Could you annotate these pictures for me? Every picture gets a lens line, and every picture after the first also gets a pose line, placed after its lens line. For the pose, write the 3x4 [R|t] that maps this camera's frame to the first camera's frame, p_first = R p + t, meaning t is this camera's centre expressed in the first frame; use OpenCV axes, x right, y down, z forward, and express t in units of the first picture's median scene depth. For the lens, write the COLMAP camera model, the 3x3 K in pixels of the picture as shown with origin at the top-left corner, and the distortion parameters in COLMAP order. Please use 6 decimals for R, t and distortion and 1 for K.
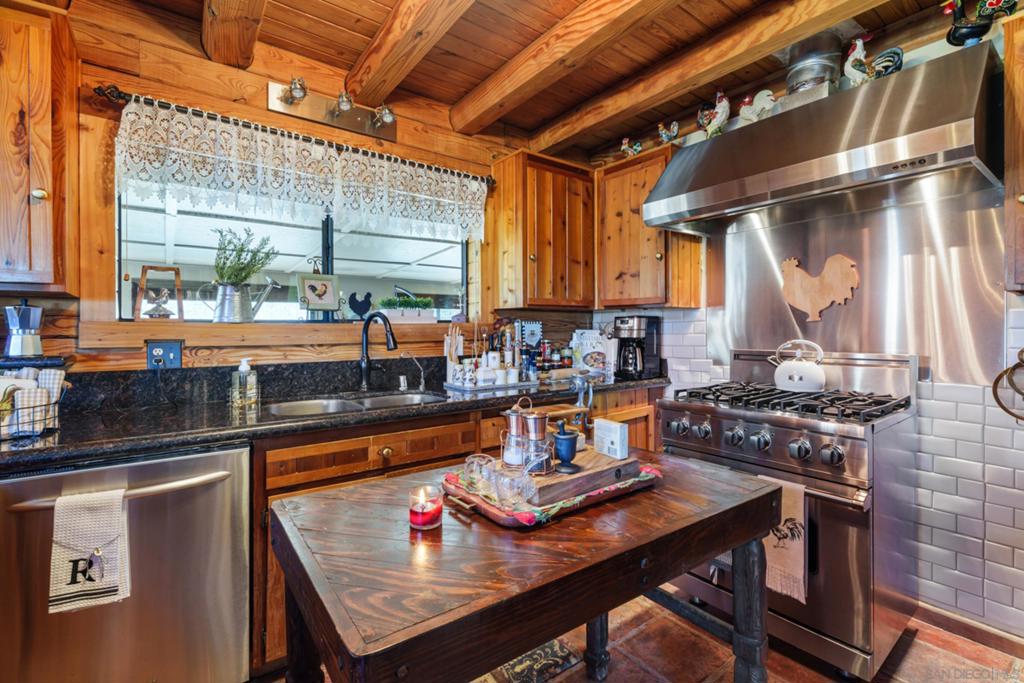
lens RADIAL K [[459.1, 0, 510.3], [0, 459.1, 330.6], [0, 0, 1]] dist [0.002795, -0.000628]
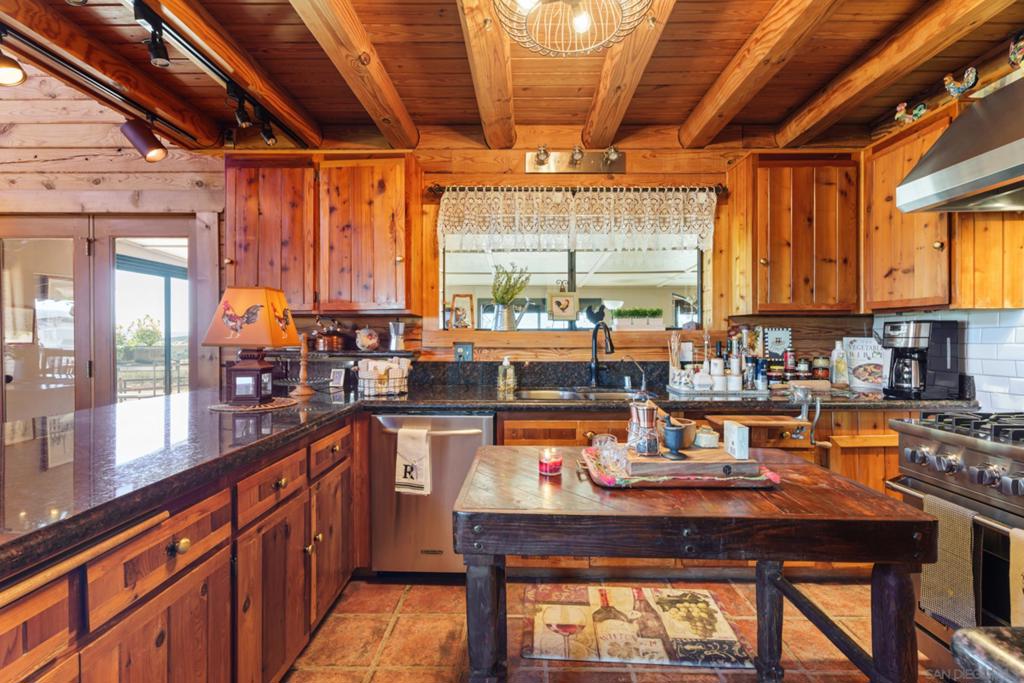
lens RADIAL K [[459.1, 0, 516.9], [0, 459.1, 338.0], [0, 0, 1]] dist [0.002795, -0.000628]
pose [[0.797245, 0.006806, -0.603618, 0.251561], [-0.005318, 0.999977, 0.004252, -0.001532], [0.603633, -0.000180, 0.797262, -0.085010]]
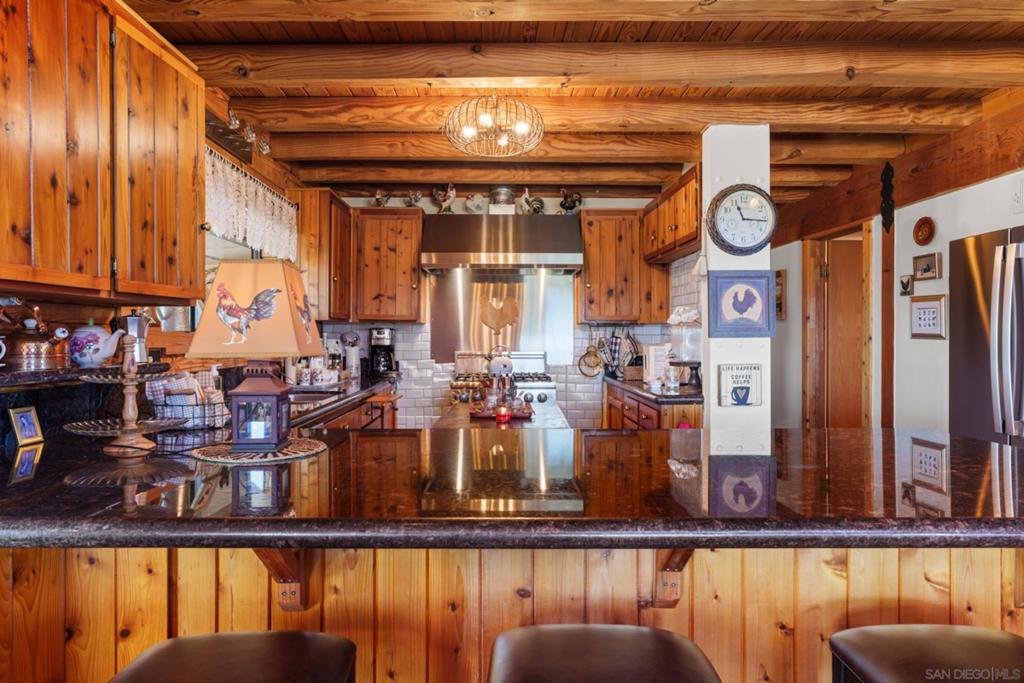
lens RADIAL K [[596.8, 0, 509.8], [0, 596.8, 336.1], [0, 0, 1]] dist [0.004764, 0.001383]
pose [[0.588618, 0.003629, 0.808403, -1.098783], [0.001237, 0.999985, -0.005389, 0.000026], [-0.808410, 0.004172, 0.588605, -0.346058]]
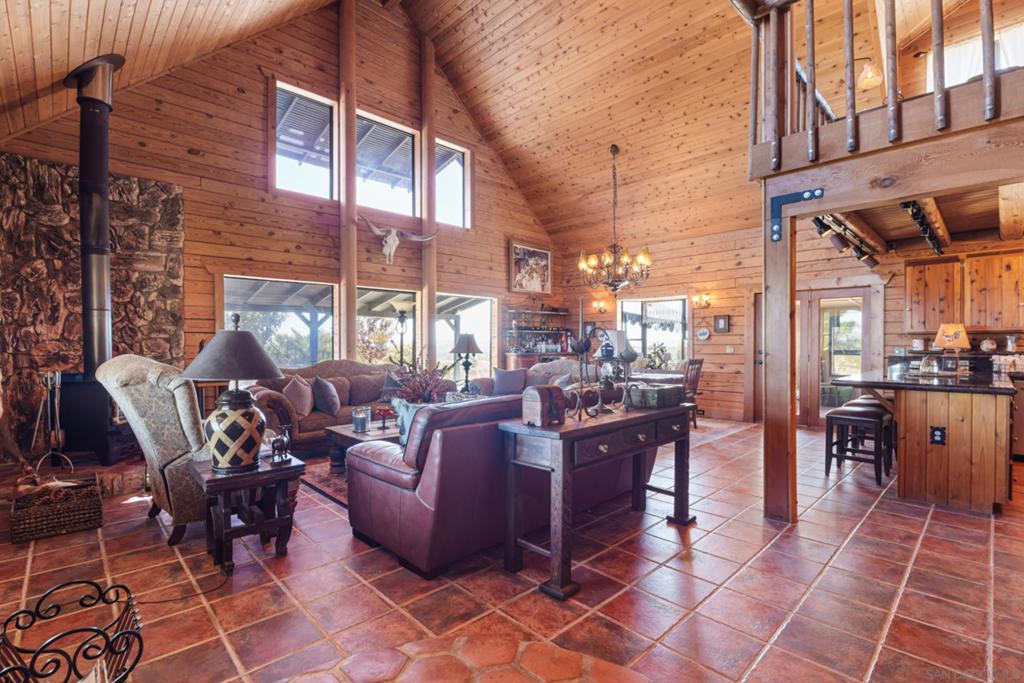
lens RADIAL K [[459.1, 0, 515.0], [0, 459.1, 341.8], [0, 0, 1]] dist [0.002795, -0.000628]
pose [[0.129475, 0.009085, -0.991541, 1.159625], [-0.009030, 0.999927, 0.007982, -0.005028], [0.991542, 0.007920, 0.129548, -1.947785]]
